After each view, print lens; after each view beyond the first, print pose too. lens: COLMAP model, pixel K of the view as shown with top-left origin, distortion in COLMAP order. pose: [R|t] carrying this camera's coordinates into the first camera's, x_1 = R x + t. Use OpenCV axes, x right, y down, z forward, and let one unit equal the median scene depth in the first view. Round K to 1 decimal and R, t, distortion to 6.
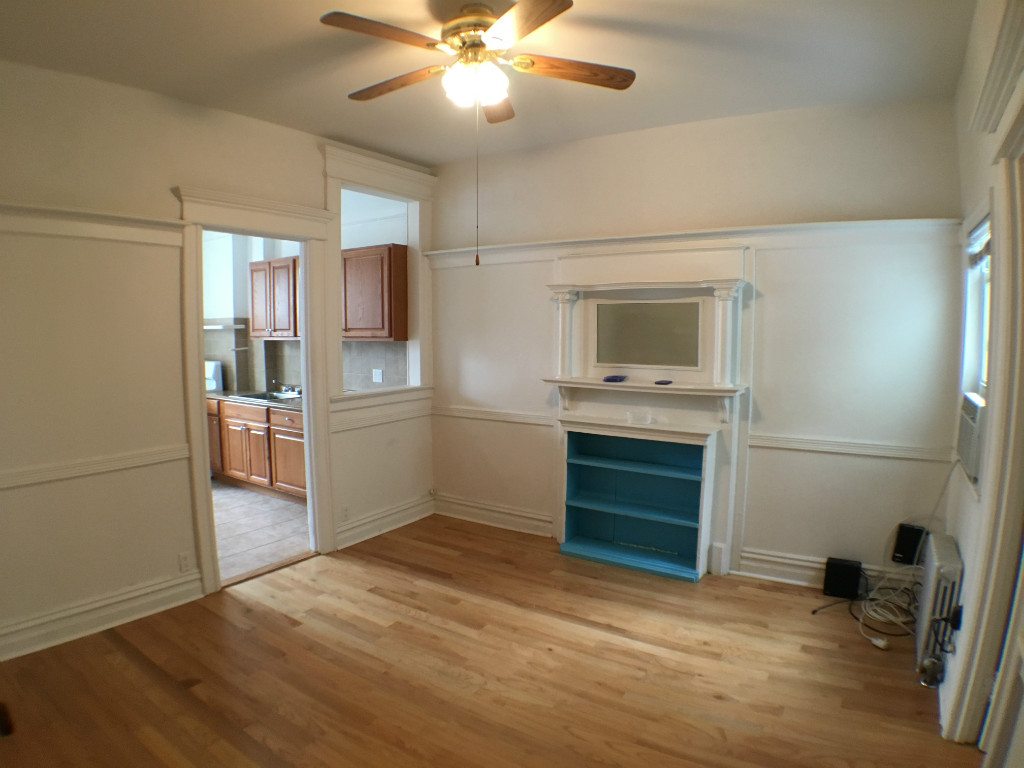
lens RADIAL K [[600.9, 0, 512.0], [0, 600.9, 384.0], [0, 0, 1]] dist [-0.164325, -0.000102]
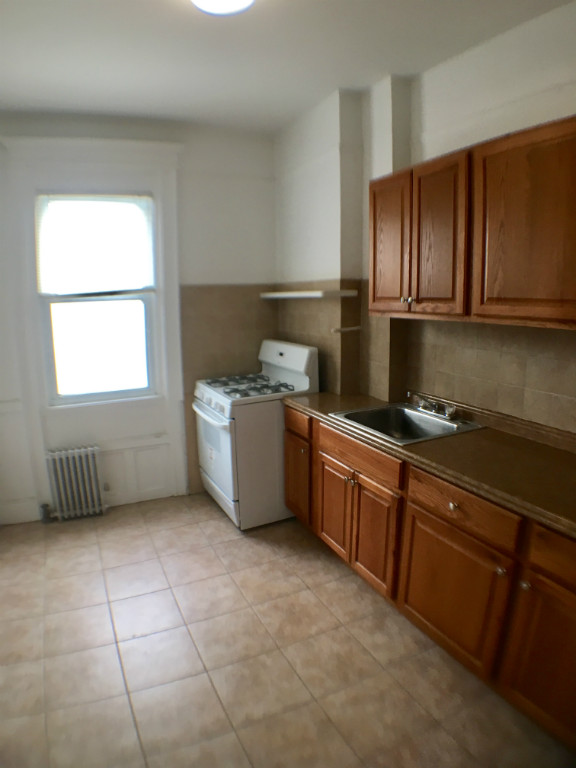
lens RADIAL K [[450.7, 0, 288.0], [0, 450.7, 384.0], [0, 0, 1]] dist [-0.164325, -0.000102]
pose [[0.854899, 0.089356, -0.511041, -0.287457], [-0.040424, 0.993534, 0.106097, -0.053032], [0.517217, -0.070044, 0.852983, 0.577582]]
